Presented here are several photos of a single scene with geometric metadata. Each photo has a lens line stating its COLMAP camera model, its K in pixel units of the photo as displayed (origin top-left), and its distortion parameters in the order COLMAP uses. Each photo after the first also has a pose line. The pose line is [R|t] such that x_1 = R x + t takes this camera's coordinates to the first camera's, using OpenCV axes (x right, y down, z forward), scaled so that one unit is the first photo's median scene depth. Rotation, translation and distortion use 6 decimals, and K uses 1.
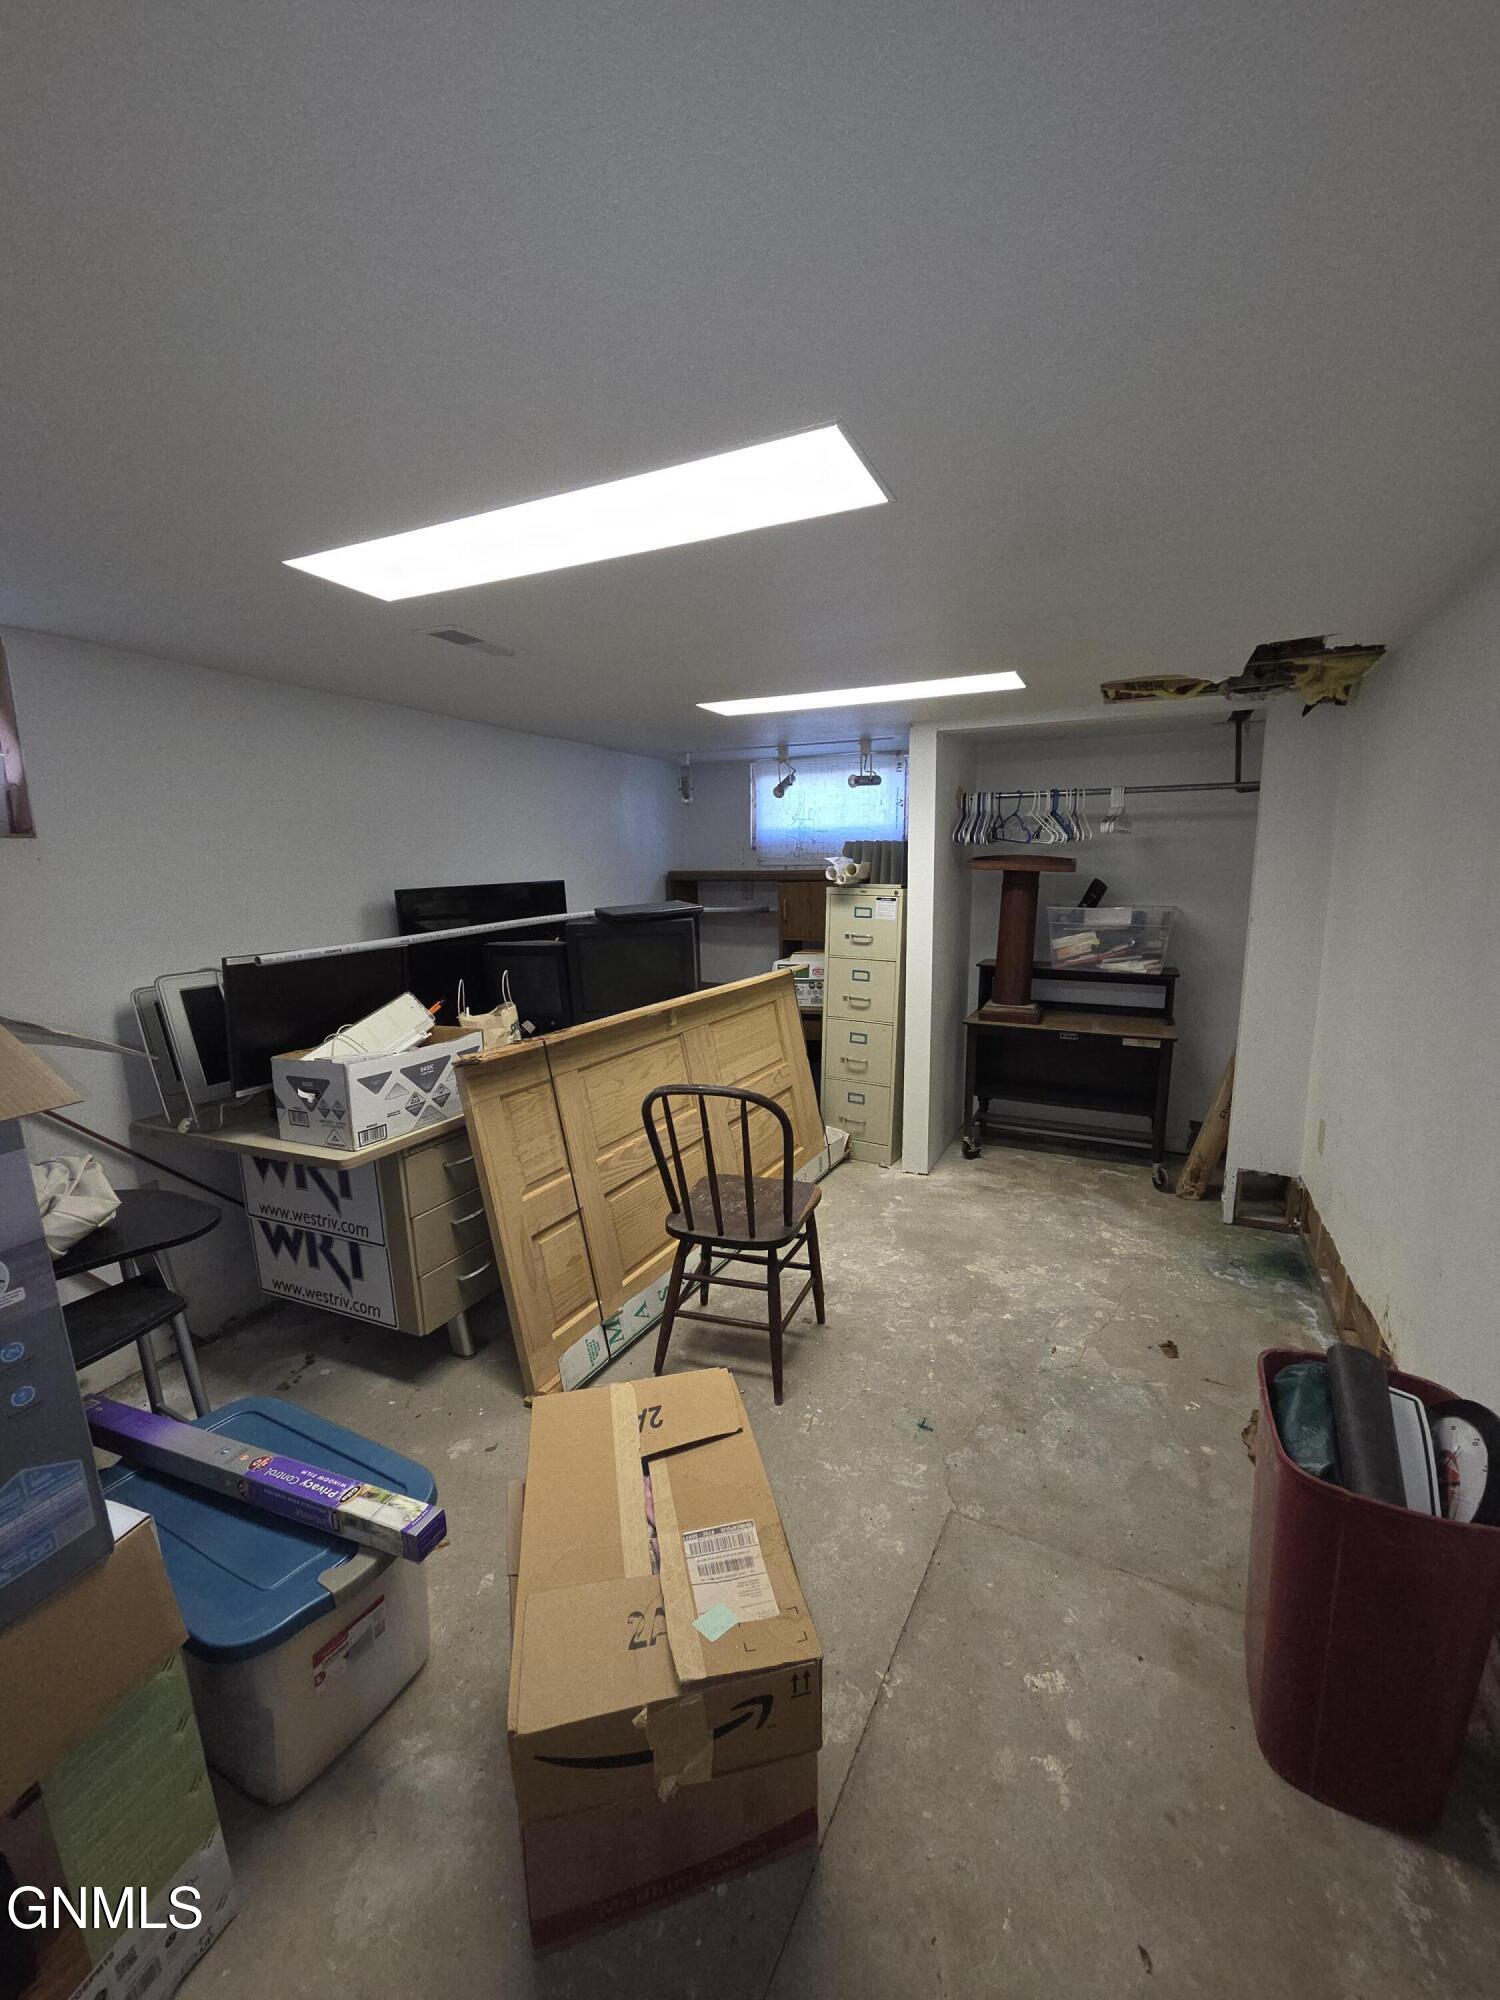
lens RADIAL K [[791.4, 0, 745.6], [0, 791.4, 1011.2], [0, 0, 1]] dist [-0.016552, -0.000104]
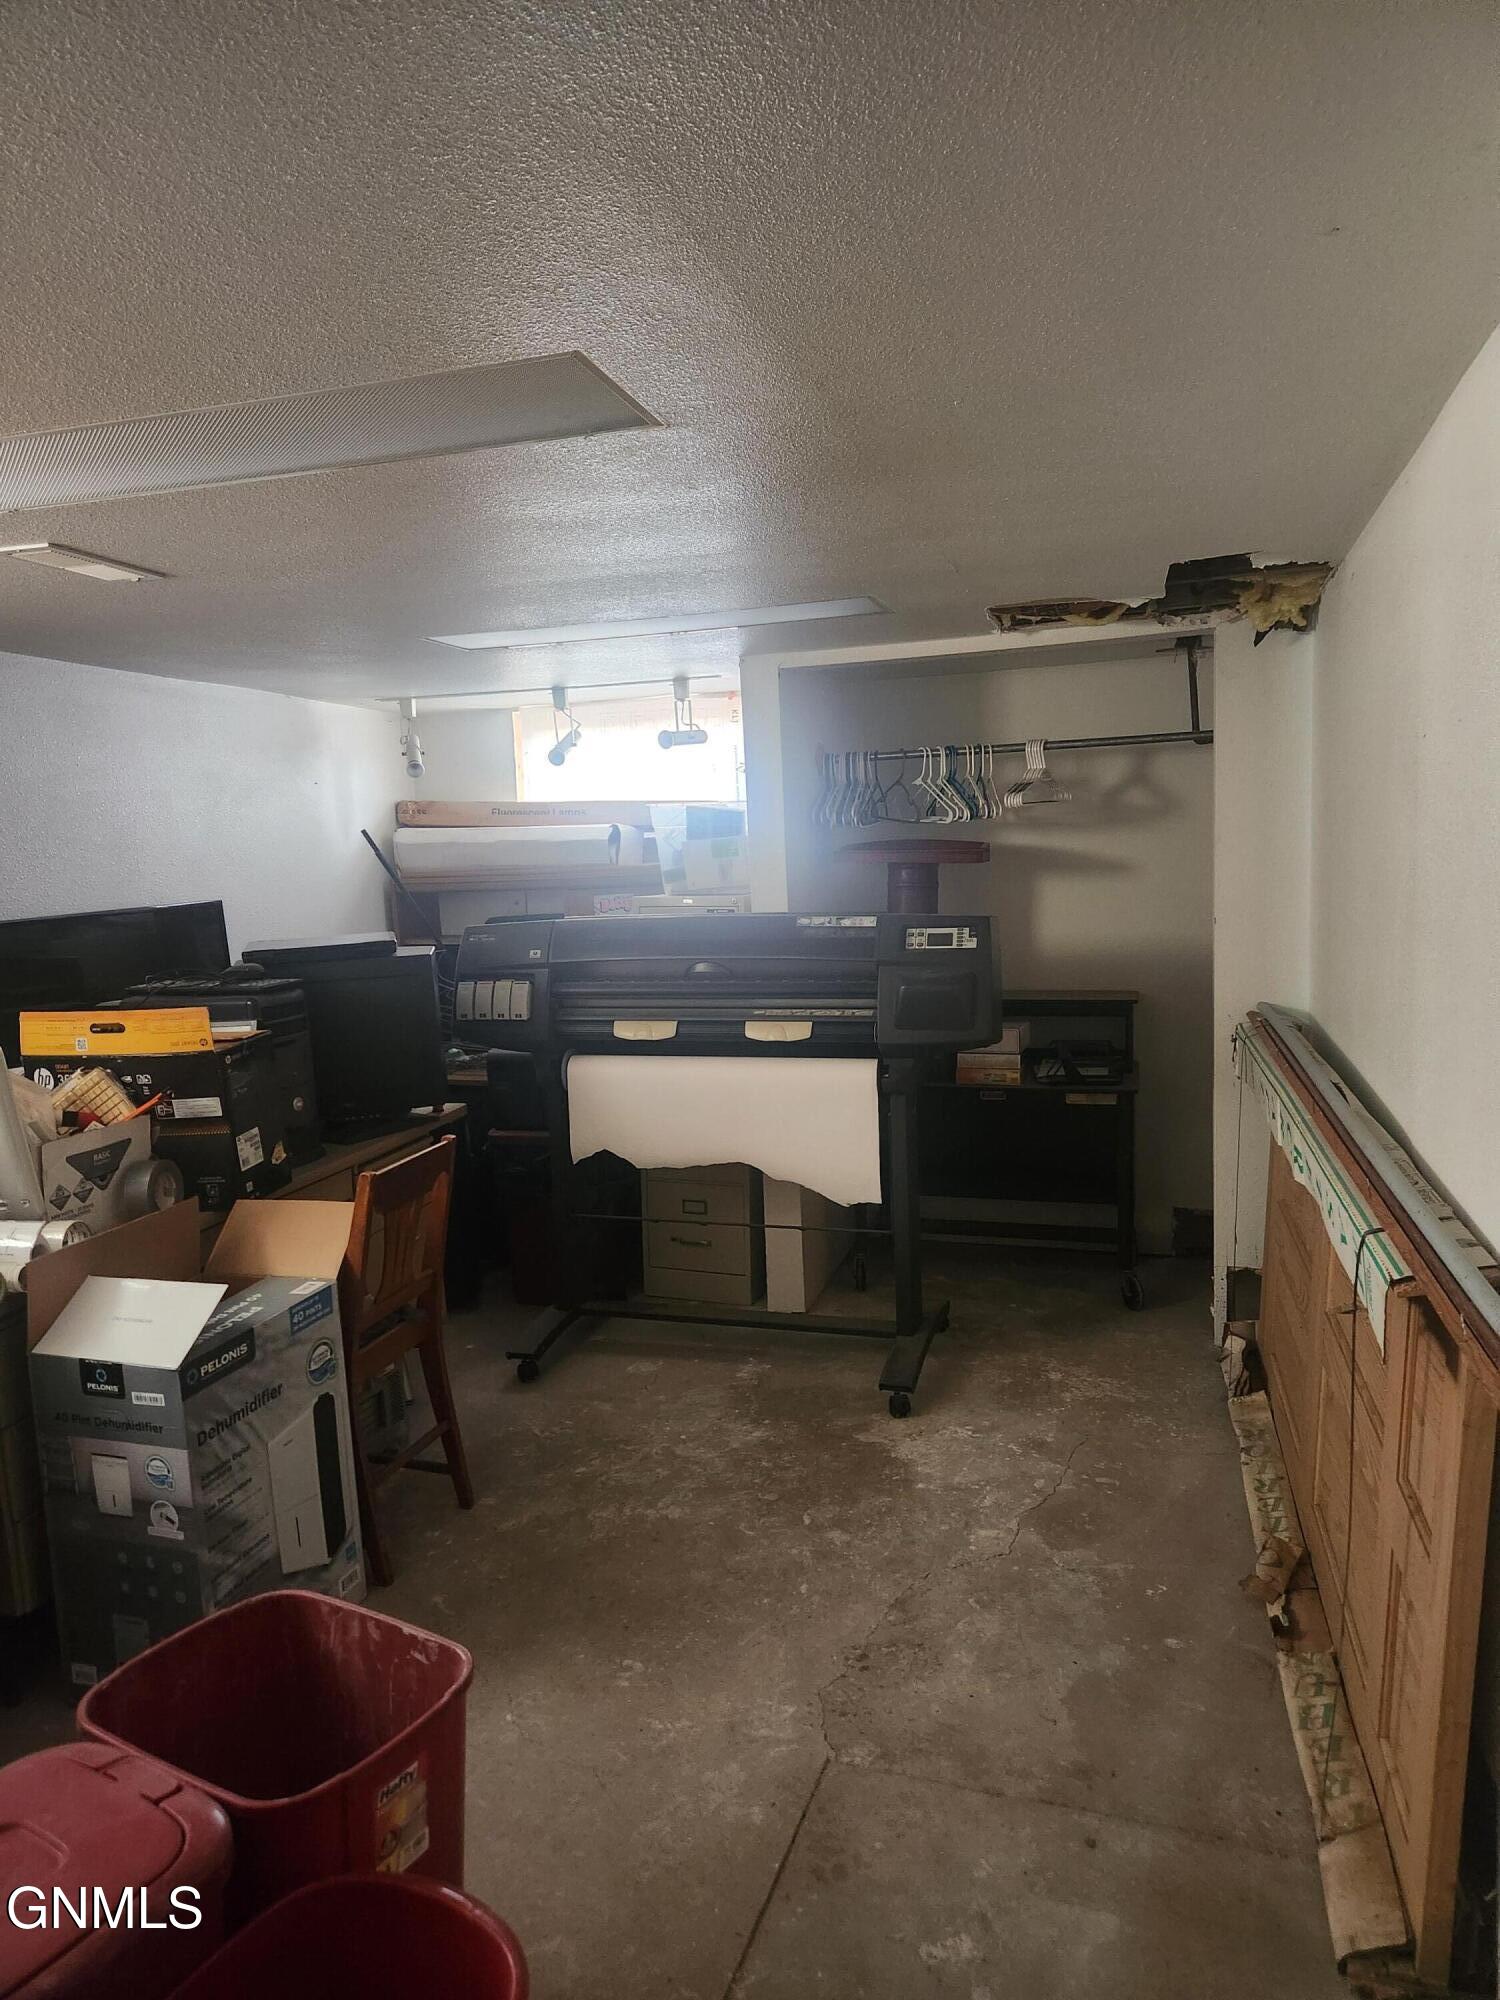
lens RADIAL K [[1326.0, 0, 743.3], [0, 1326.0, 1008.2], [0, 0, 1]] dist [0.048322, -0.041279]
pose [[0.986818, -0.048670, 0.154343, 0.019187], [0.058159, 0.996646, -0.057565, 0.011368], [-0.151024, 0.065783, 0.986339, -0.160790]]
